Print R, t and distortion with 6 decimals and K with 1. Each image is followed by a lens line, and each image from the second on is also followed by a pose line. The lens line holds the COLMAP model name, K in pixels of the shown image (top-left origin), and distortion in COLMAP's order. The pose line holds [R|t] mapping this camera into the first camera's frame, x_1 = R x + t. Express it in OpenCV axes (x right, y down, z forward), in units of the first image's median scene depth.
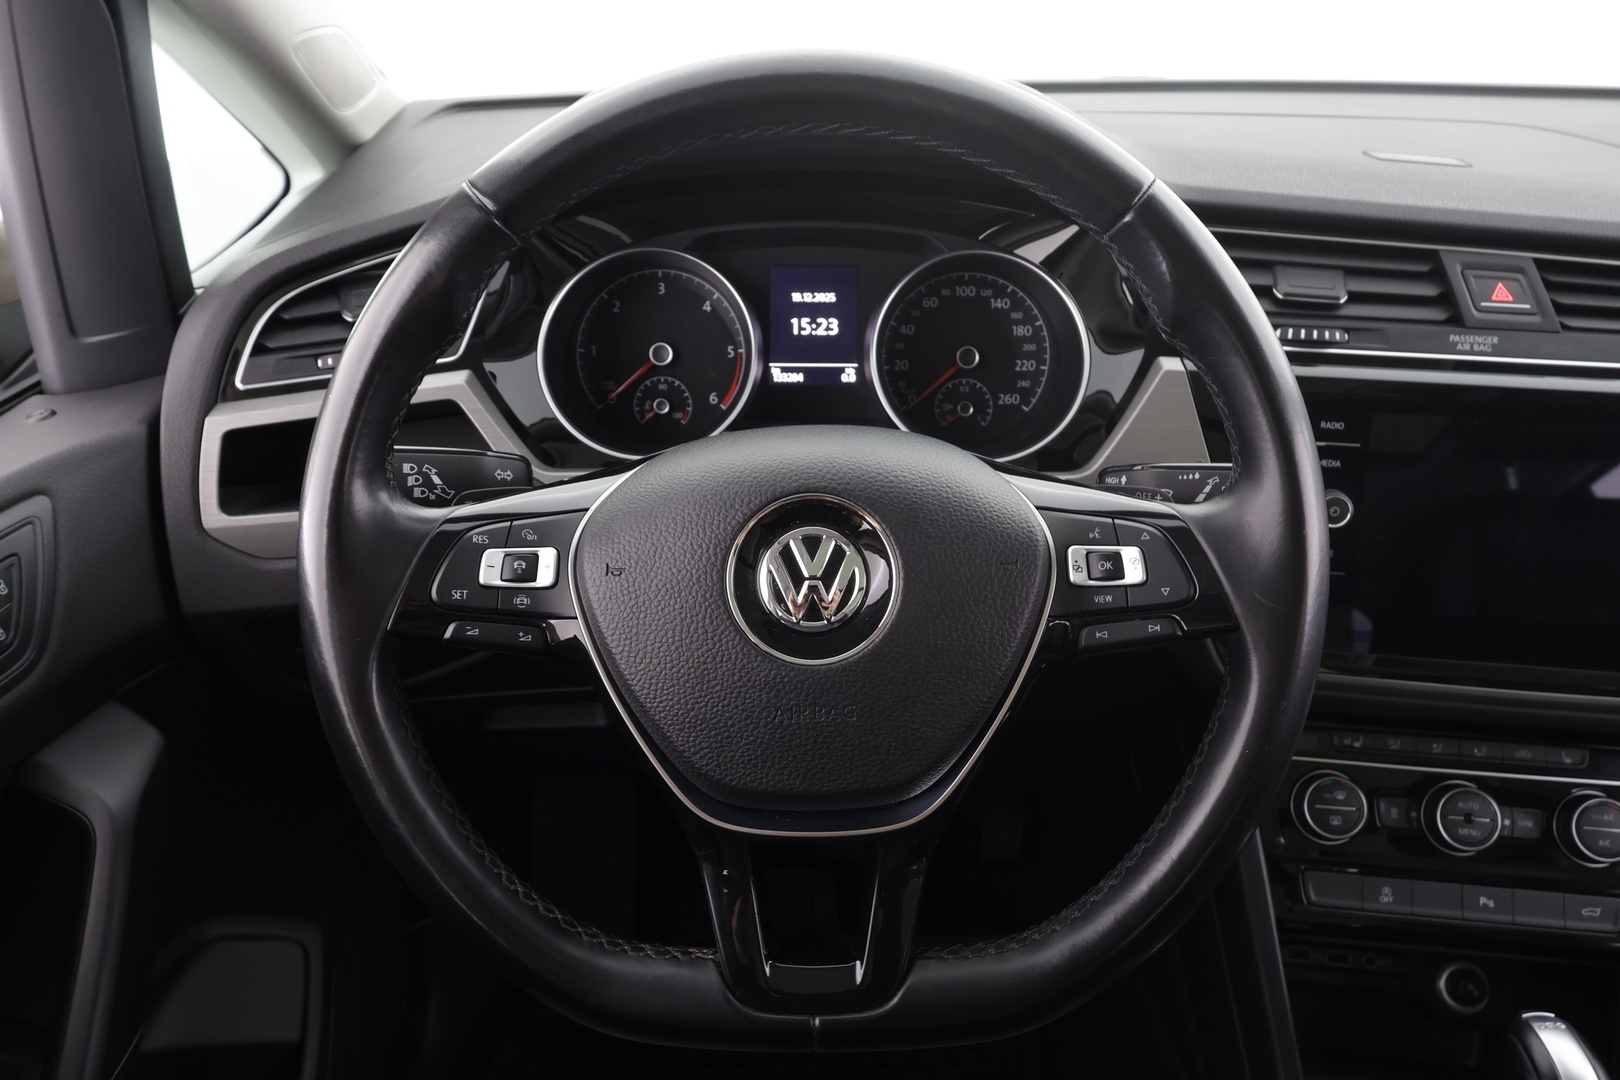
lens RADIAL K [[1199.9, 0, 803.6], [0, 1199.9, 541.0], [0, 0, 1]] dist [0.002645, 0.001478]
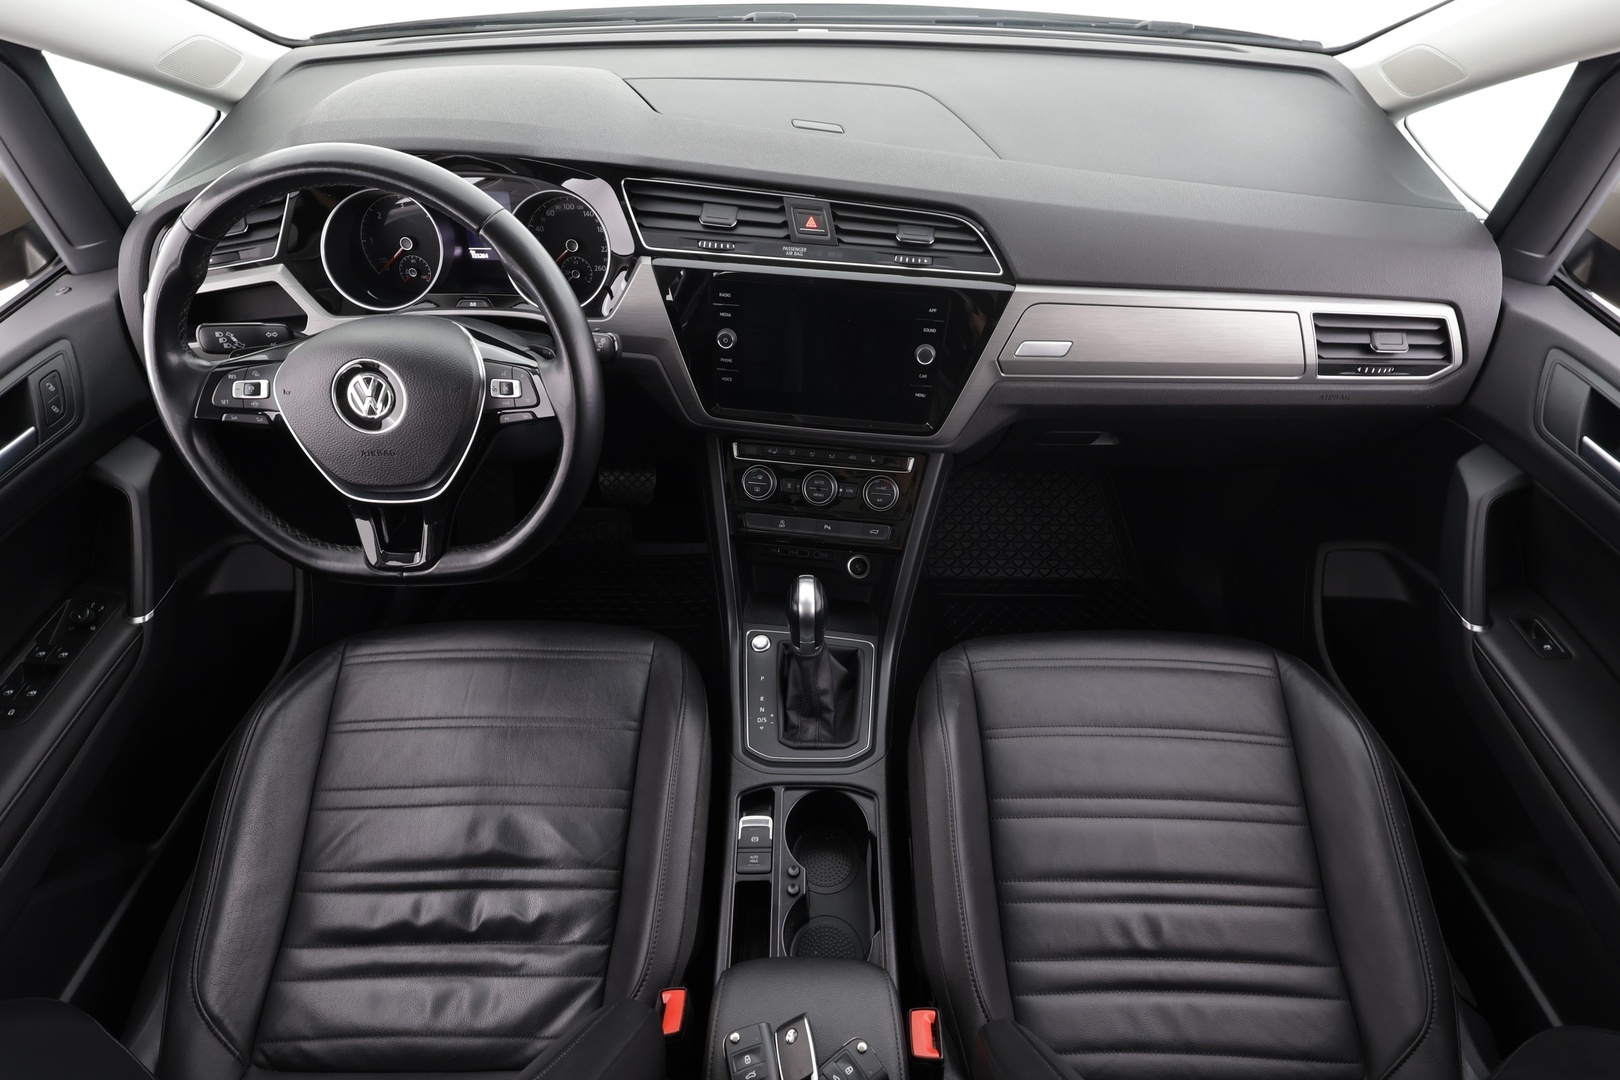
lens RADIAL K [[828.2, 0, 809.9], [0, 828.2, 548.2], [0, 0, 1]] dist [-0.004617, 0.003638]
pose [[1.000000, 0.000428, -0.000008, 0.578601], [-0.000404, 0.947575, 0.319533, -0.136388], [0.000144, -0.319533, 0.947575, -0.412201]]
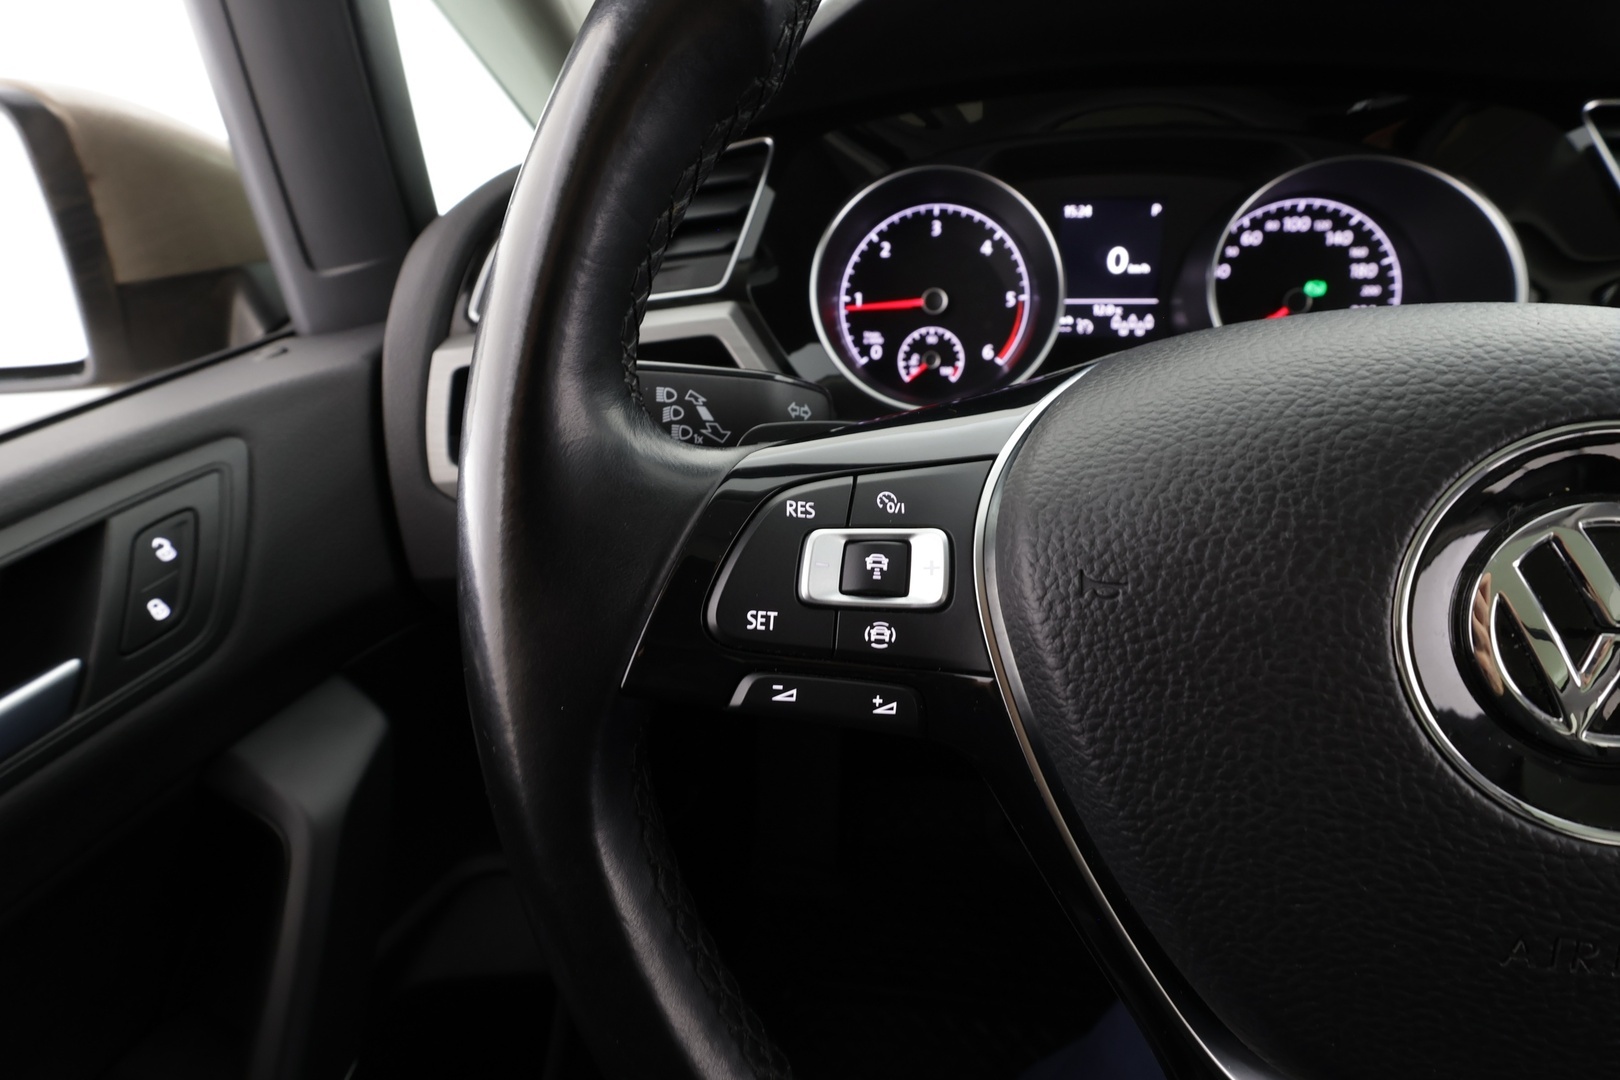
lens RADIAL K [[752.1, 0, 804.4], [0, 752.1, 537.3], [0, 0, 1]] dist [-0.005714, 0.000495]
pose [[0.991292, 0.030244, -0.128165, -0.158643], [-0.024078, 0.998489, 0.049386, -0.003844], [0.129465, -0.045870, 0.990522, 0.479011]]
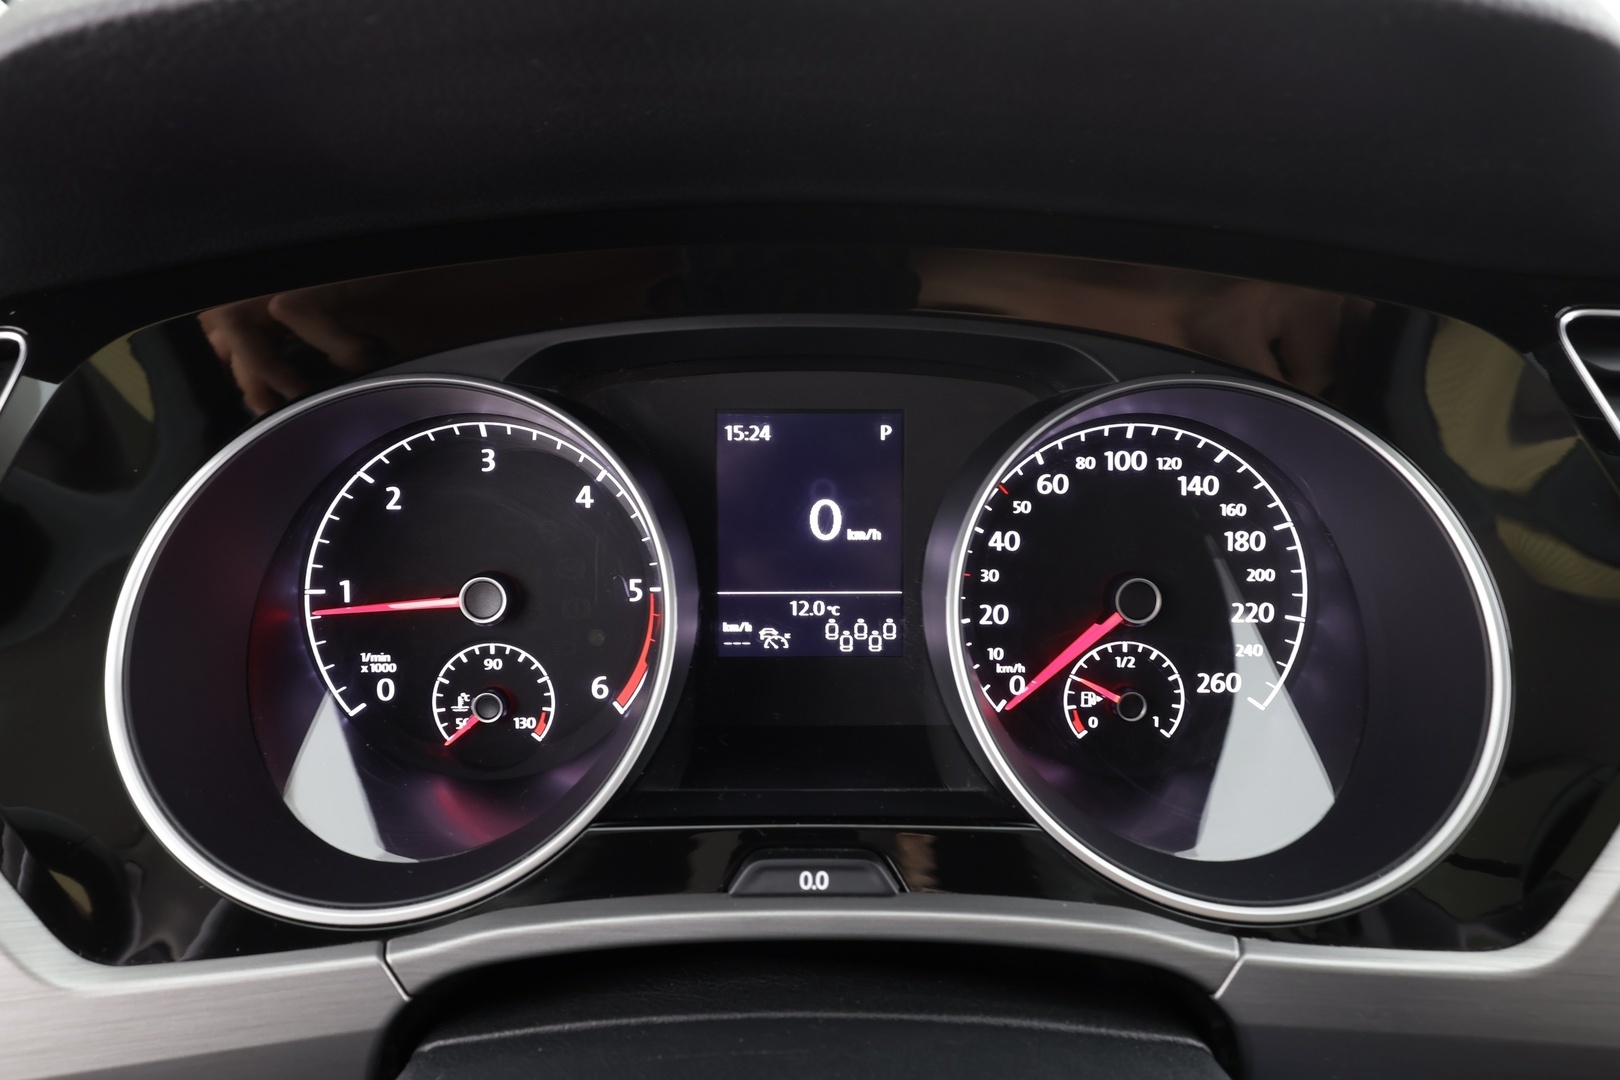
lens RADIAL K [[1128.4, 0, 765.1], [0, 1128.4, 556.3], [0, 0, 1]] dist [0.023607, -0.010565]
pose [[0.999664, -0.010806, 0.023576, -0.023031], [0.012386, 0.997614, -0.067920, -0.163073], [-0.022786, 0.068190, 0.997412, 0.641489]]
